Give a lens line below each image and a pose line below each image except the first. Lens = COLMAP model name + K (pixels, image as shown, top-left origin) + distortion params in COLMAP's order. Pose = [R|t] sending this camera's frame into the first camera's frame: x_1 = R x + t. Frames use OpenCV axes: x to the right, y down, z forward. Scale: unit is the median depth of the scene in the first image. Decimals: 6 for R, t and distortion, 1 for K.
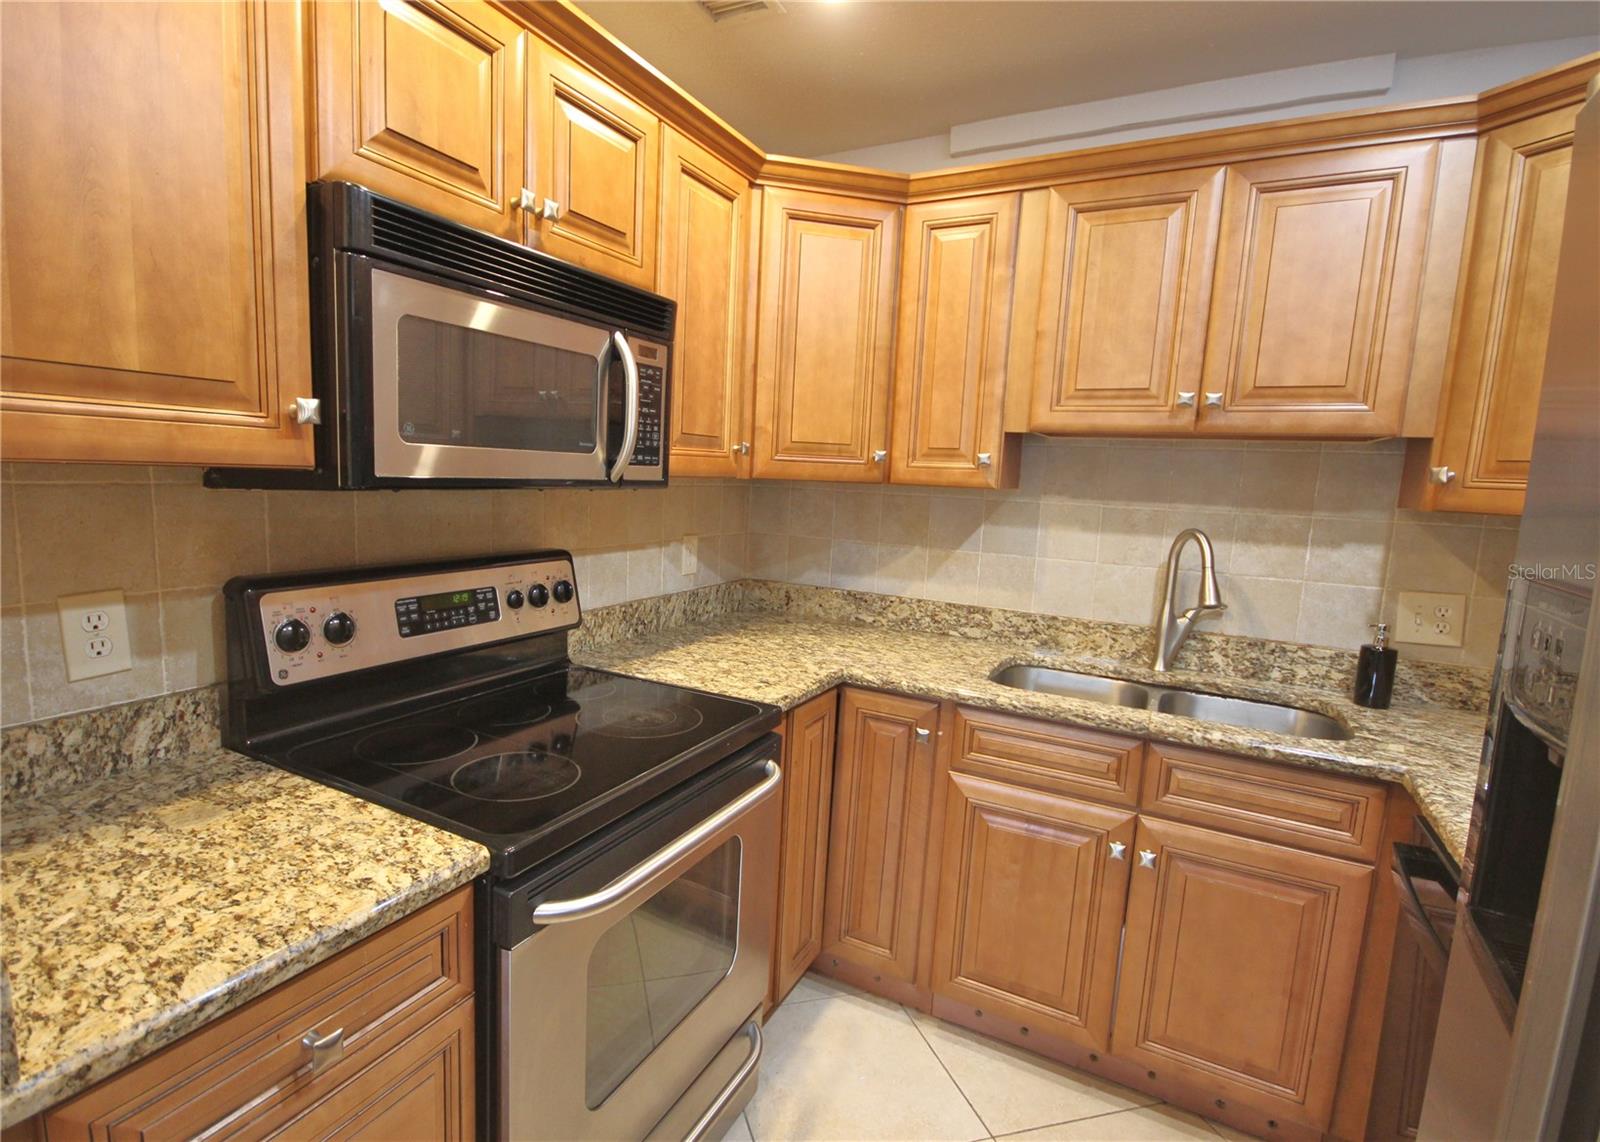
lens RADIAL K [[793.3, 0, 800.0], [0, 793.3, 571.0], [0, 0, 1]] dist [-0.001804, -0.006796]
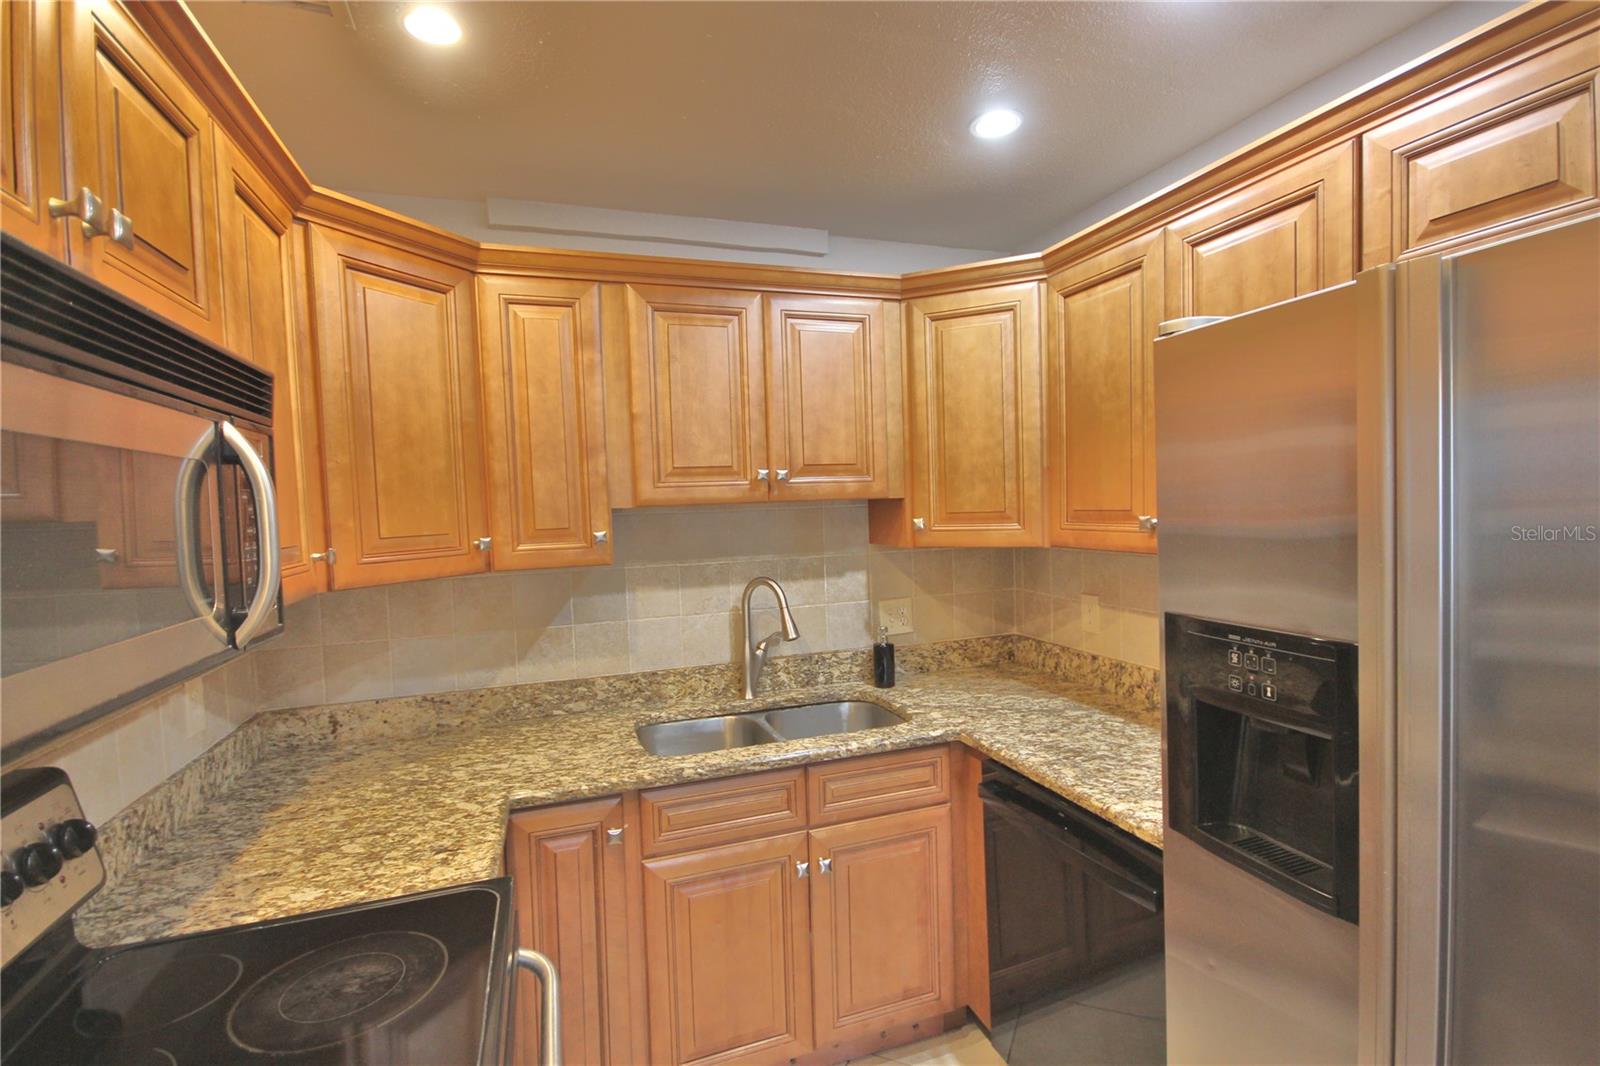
lens RADIAL K [[716.3, 0, 800.0], [0, 716.3, 533.0], [0, 0, 1]] dist [-0.001254, -0.000258]
pose [[0.676980, -0.093872, 0.729991, -0.268788], [0.148484, 0.988859, -0.010541, -0.102297], [-0.720868, 0.115528, 0.683376, 0.201459]]
